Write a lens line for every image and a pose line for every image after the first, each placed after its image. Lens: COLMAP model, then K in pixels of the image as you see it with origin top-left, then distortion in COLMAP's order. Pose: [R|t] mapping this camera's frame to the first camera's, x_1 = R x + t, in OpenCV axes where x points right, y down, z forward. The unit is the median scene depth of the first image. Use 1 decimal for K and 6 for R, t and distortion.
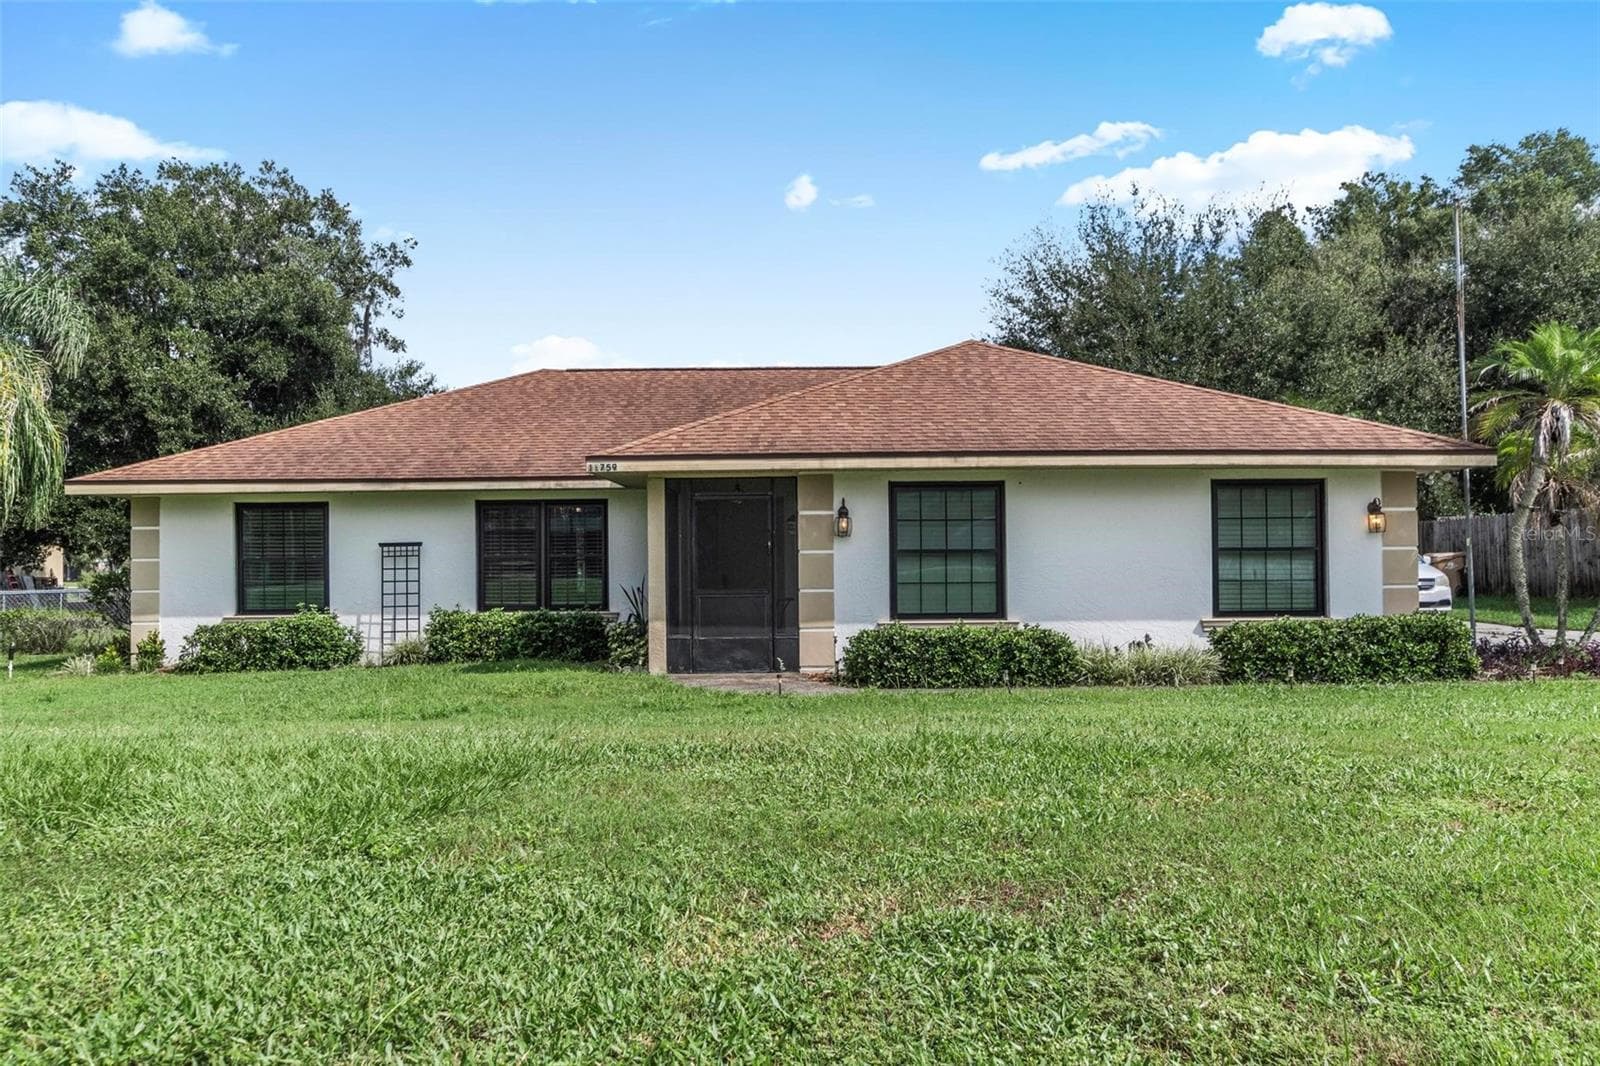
lens RADIAL K [[1262.3, 0, 792.5], [0, 1262.3, 539.1], [0, 0, 1]] dist [-0.006330, -0.001955]
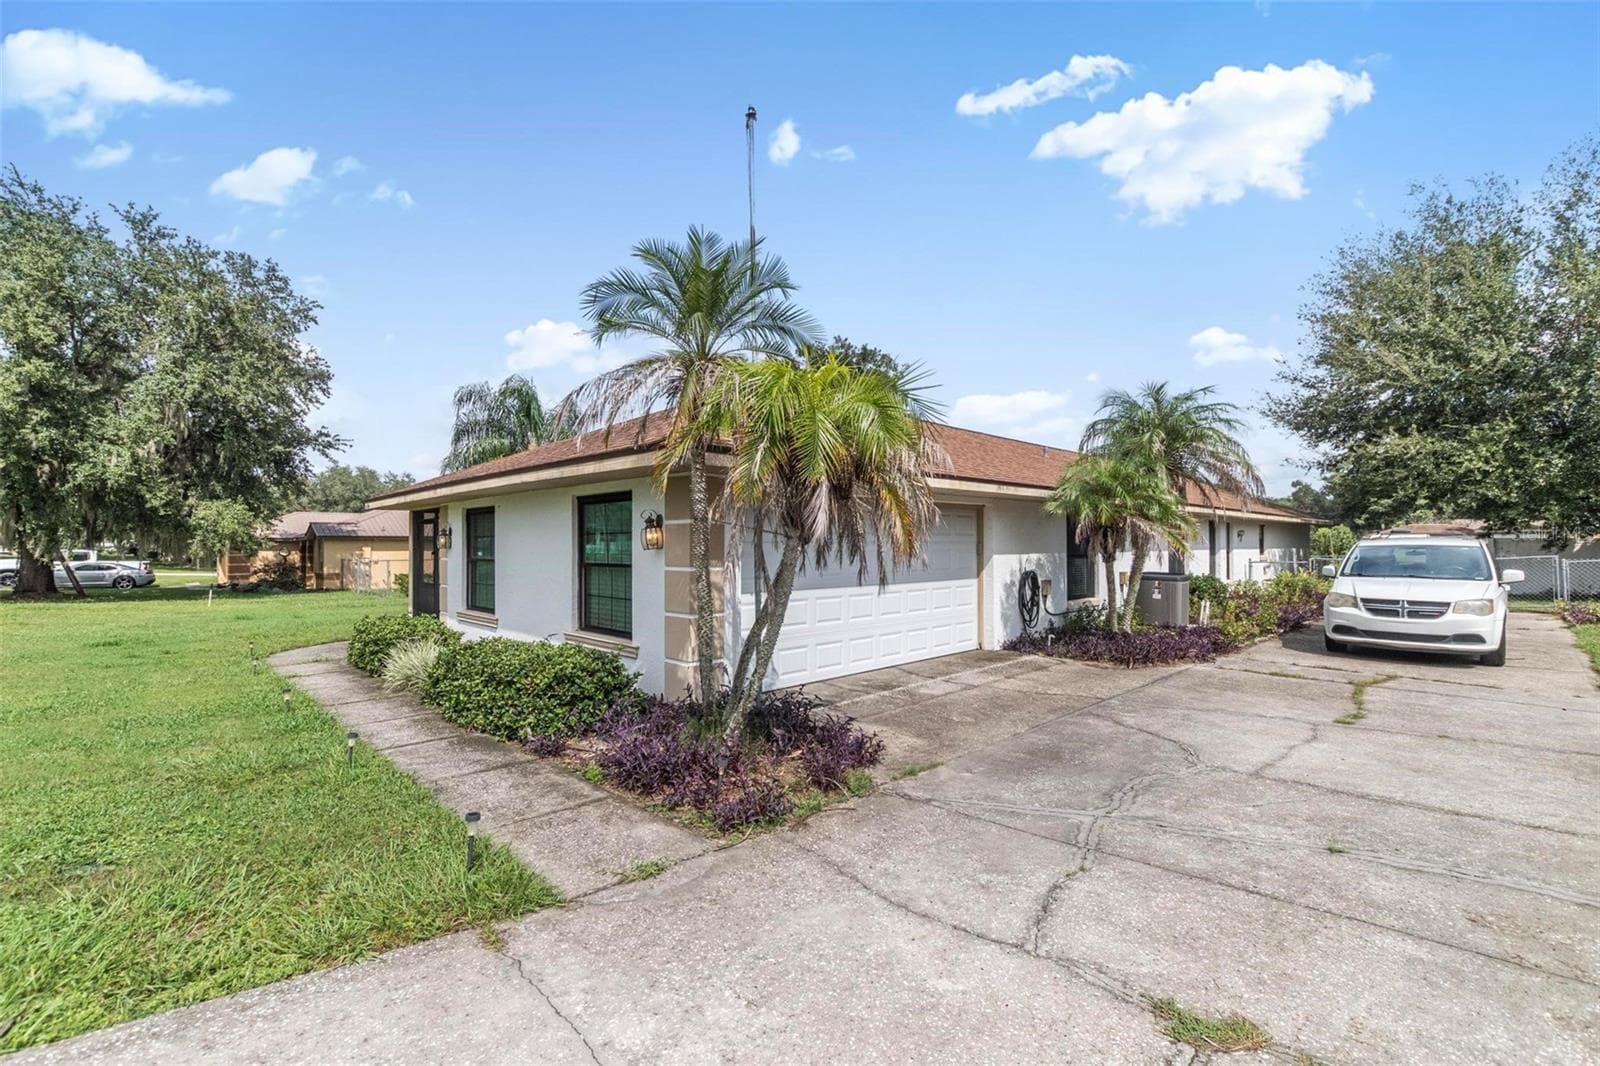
lens RADIAL K [[690.6, 0, 791.9], [0, 690.6, 535.1], [0, 0, 1]] dist [0.000152, 0.000104]
pose [[0.687553, -0.002614, -0.726129, 0.738221], [0.004882, 0.999988, 0.001023, -0.013740], [0.726118, -0.004248, 0.687557, 0.628271]]
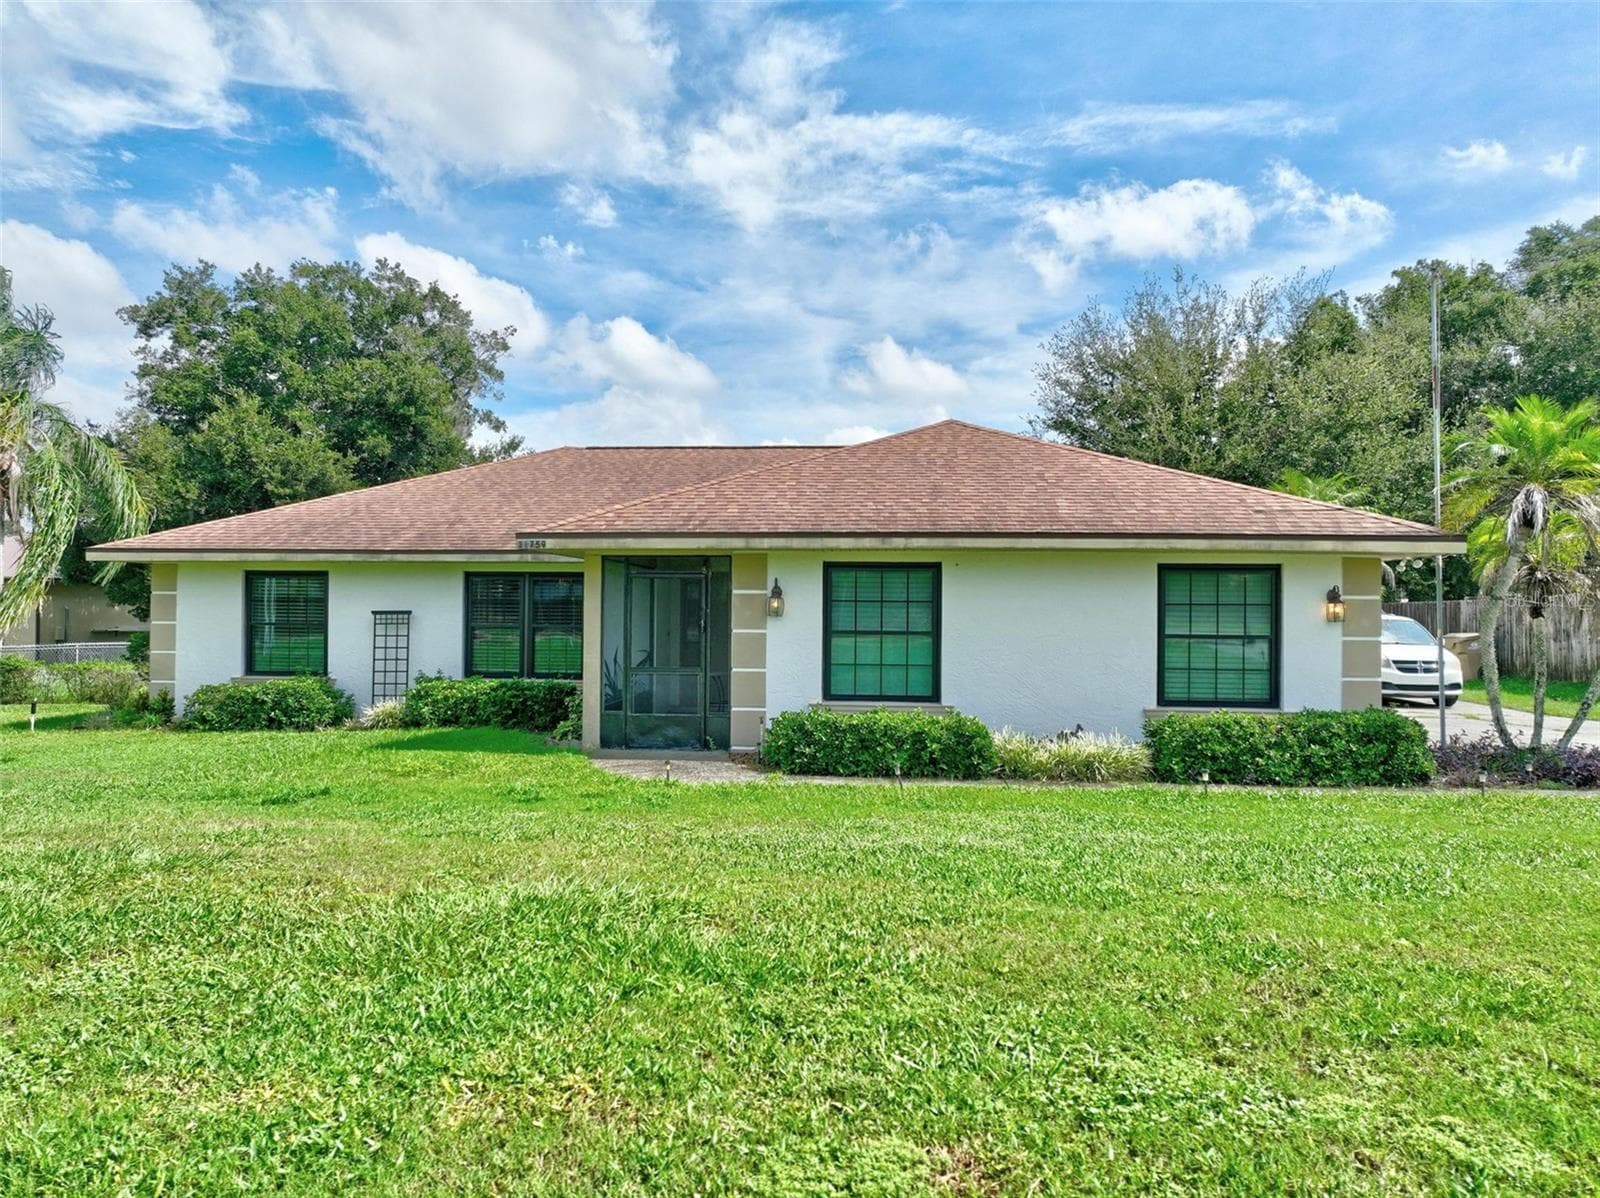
lens RADIAL K [[1130.3, 0, 793.4], [0, 1130.3, 601.9], [0, 0, 1]] dist [-0.000405, 0.004527]
pose [[0.995173, 0.017213, -0.096618, 0.117866], [-0.017058, 0.999852, 0.002431, -0.013240], [0.096646, -0.000771, 0.995319, 0.096834]]
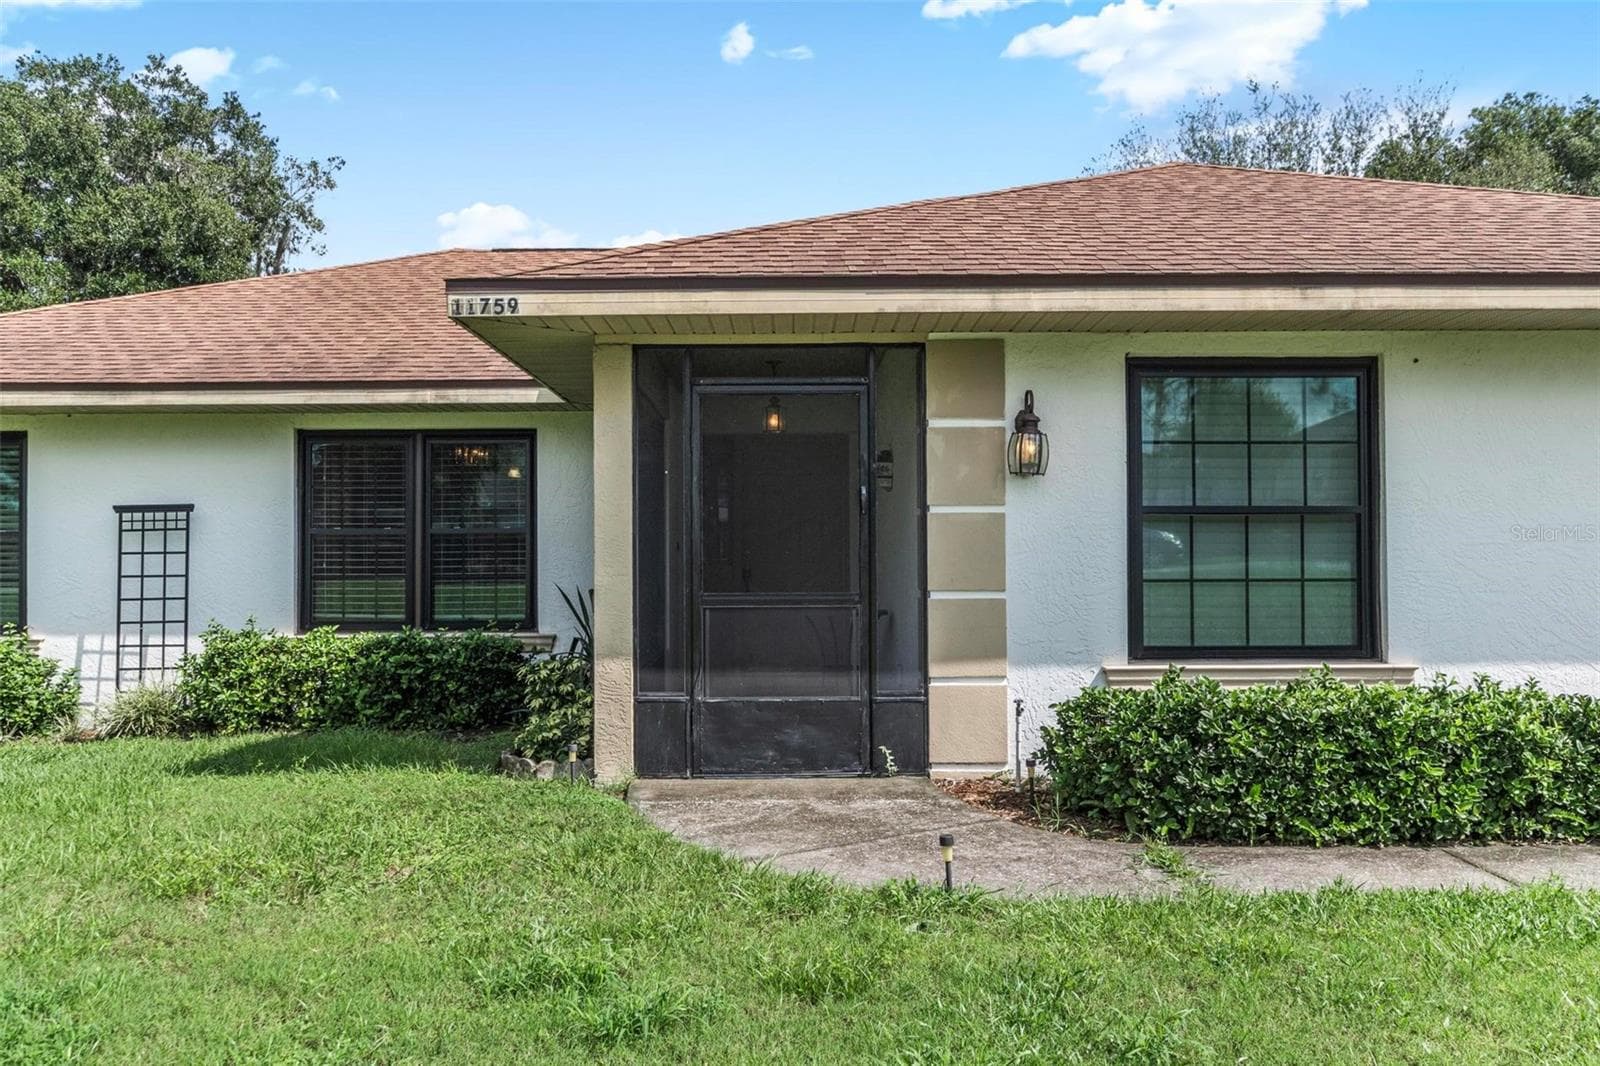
lens RADIAL K [[1313.0, 0, 792.5], [0, 1313.0, 535.4], [0, 0, 1]] dist [0.000024, -0.004115]
pose [[0.999987, 0.004584, 0.002297, -0.037675], [-0.004566, 0.999961, -0.007519, 0.019578], [-0.002331, 0.007509, 0.999969, 0.447918]]
